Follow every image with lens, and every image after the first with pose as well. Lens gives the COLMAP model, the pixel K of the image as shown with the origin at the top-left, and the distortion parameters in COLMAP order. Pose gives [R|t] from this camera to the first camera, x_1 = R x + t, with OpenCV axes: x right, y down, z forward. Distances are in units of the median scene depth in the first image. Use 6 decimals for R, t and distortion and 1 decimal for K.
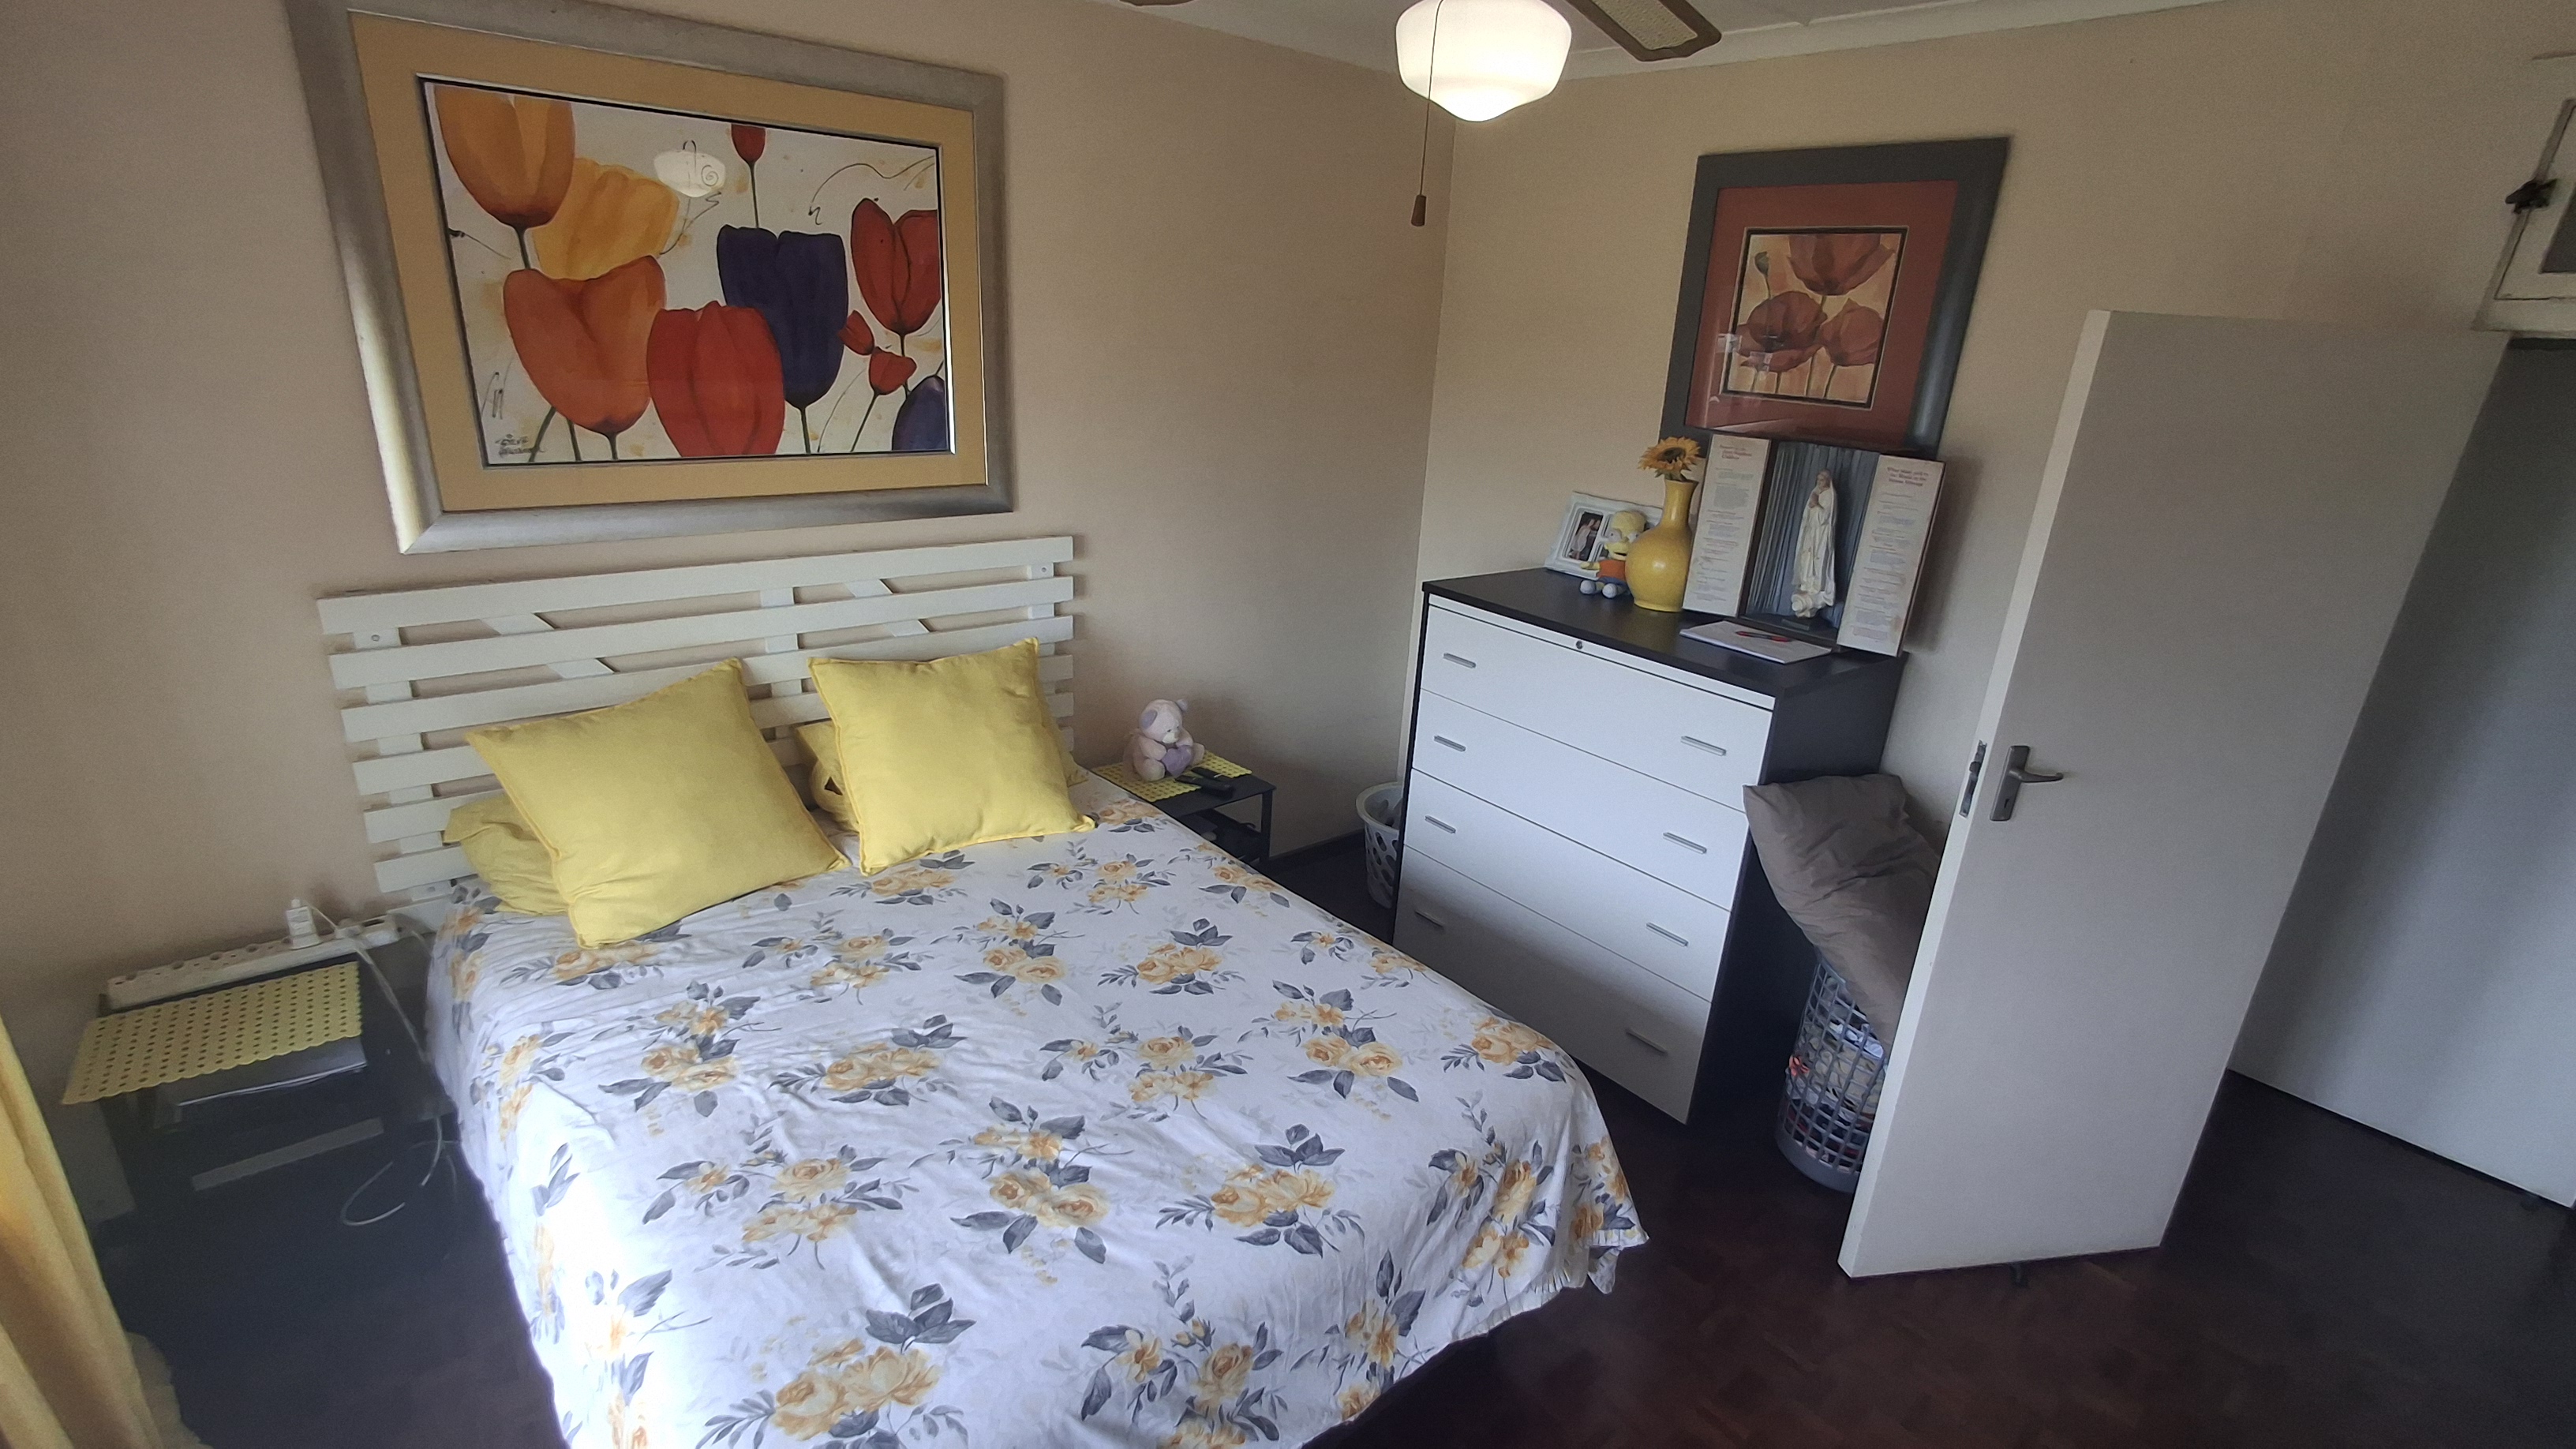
lens RADIAL K [[1177.8, 0, 1290.3], [0, 1177.8, 725.4], [0, 0, 1]] dist [-0.008345, 0.003555]
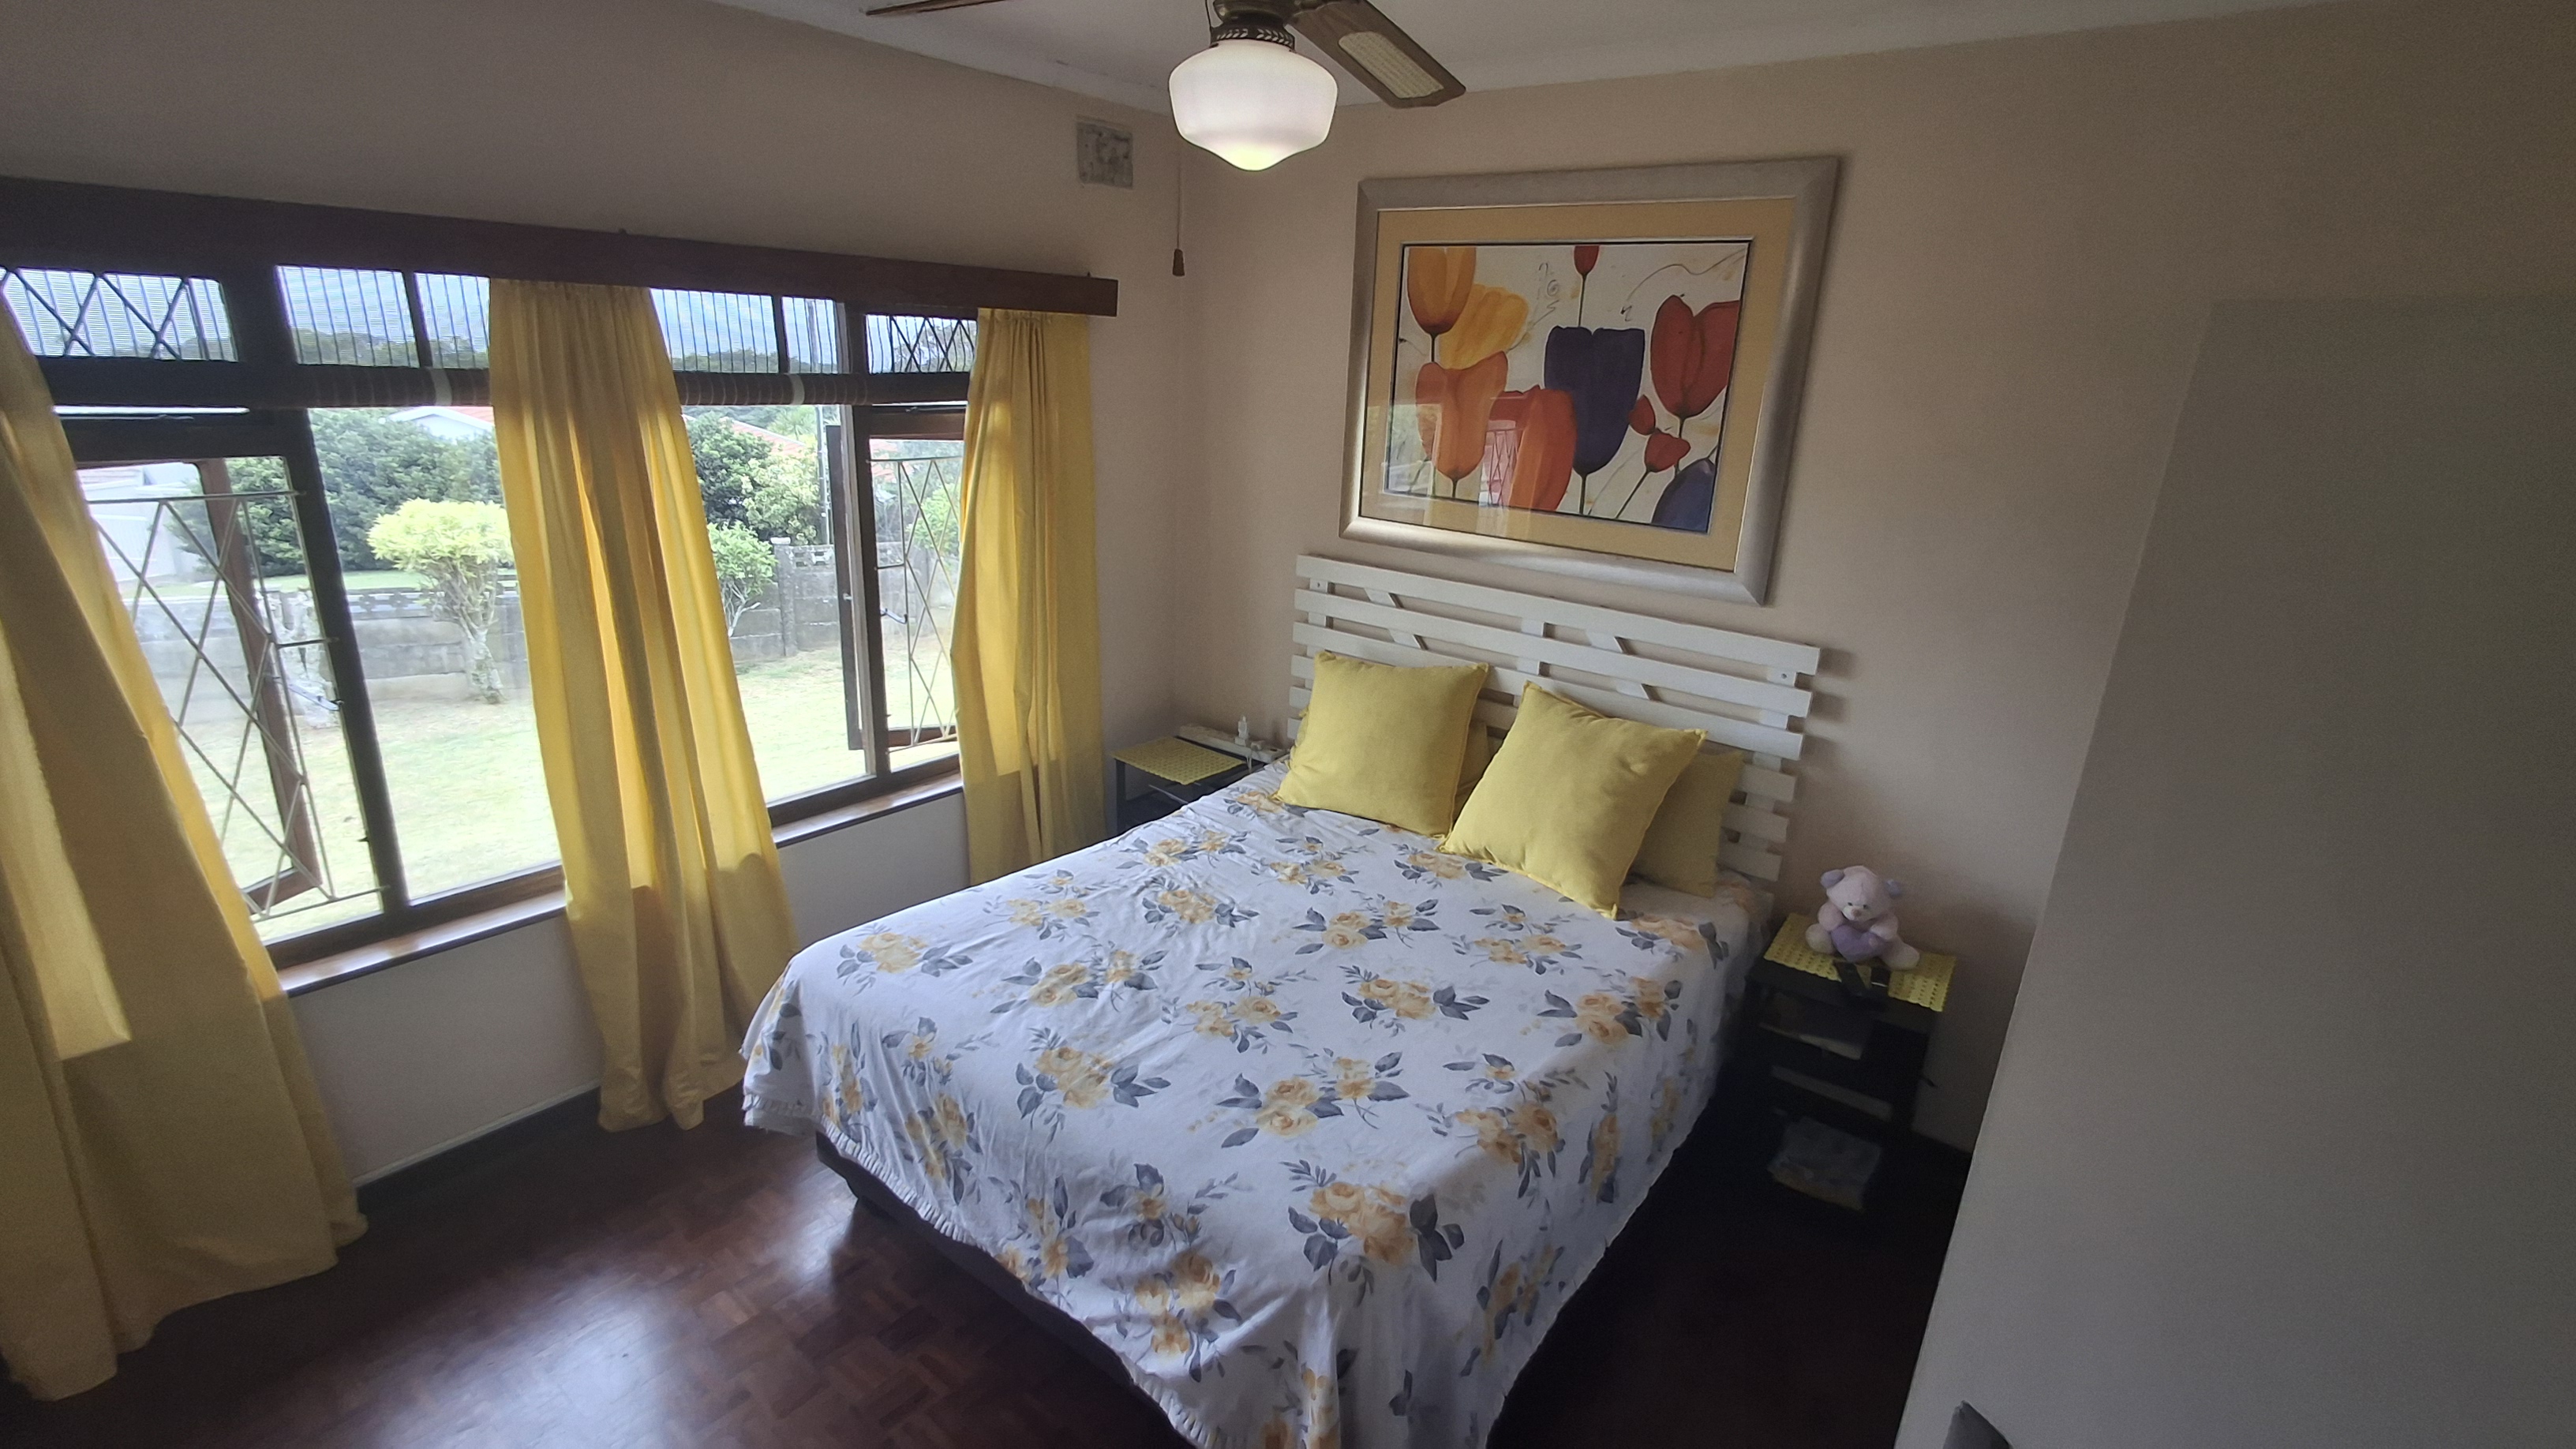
lens RADIAL K [[1177.8, 0, 1311.3], [0, 1177.8, 726.7], [0, 0, 1]] dist [-0.008345, 0.003555]
pose [[0.220145, 0.257055, -0.940988, 0.744449], [-0.356974, 0.918969, 0.167525, -0.150737], [0.907803, 0.299028, 0.294069, 0.522837]]
